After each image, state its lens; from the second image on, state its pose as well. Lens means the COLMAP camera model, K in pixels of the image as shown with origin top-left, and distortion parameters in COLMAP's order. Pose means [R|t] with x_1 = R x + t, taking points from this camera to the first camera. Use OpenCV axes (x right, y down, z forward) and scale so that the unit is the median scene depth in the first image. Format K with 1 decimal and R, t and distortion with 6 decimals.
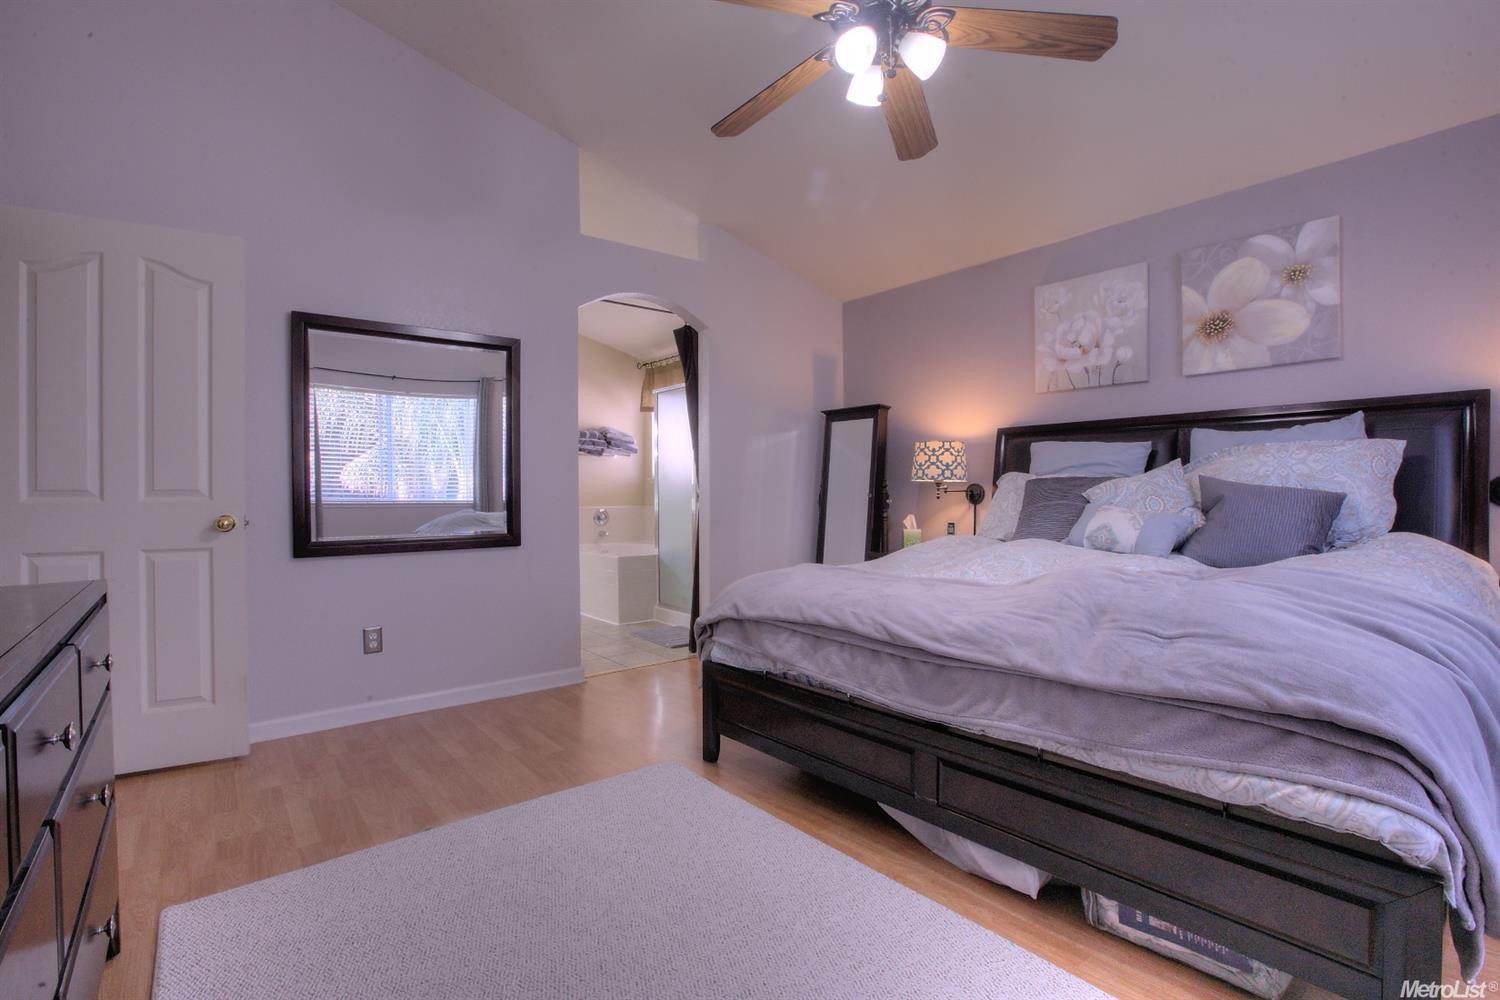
lens RADIAL K [[689.9, 0, 743.7], [0, 689.9, 494.8], [0, 0, 1]] dist [-0.060842, 0.021566]
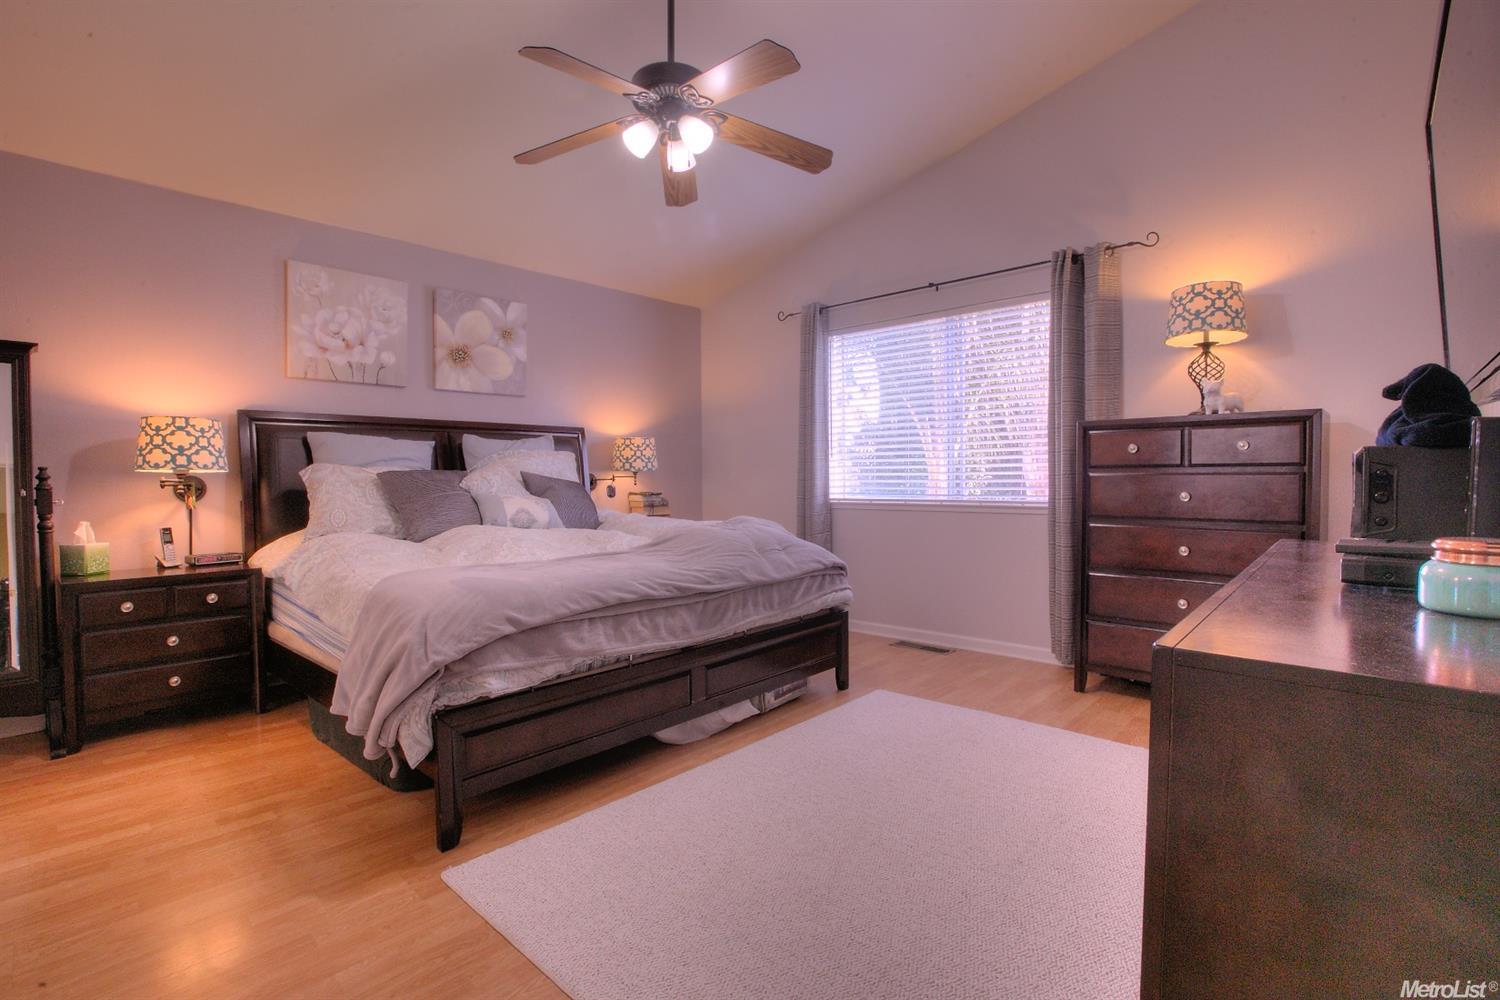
lens RADIAL K [[689.9, 0, 743.7], [0, 689.9, 494.8], [0, 0, 1]] dist [-0.060842, 0.021566]
pose [[-0.144816, -0.013570, 0.989366, -0.655481], [0.013935, 0.999779, 0.015752, 0.002883], [-0.989360, 0.016068, -0.144595, 0.639824]]
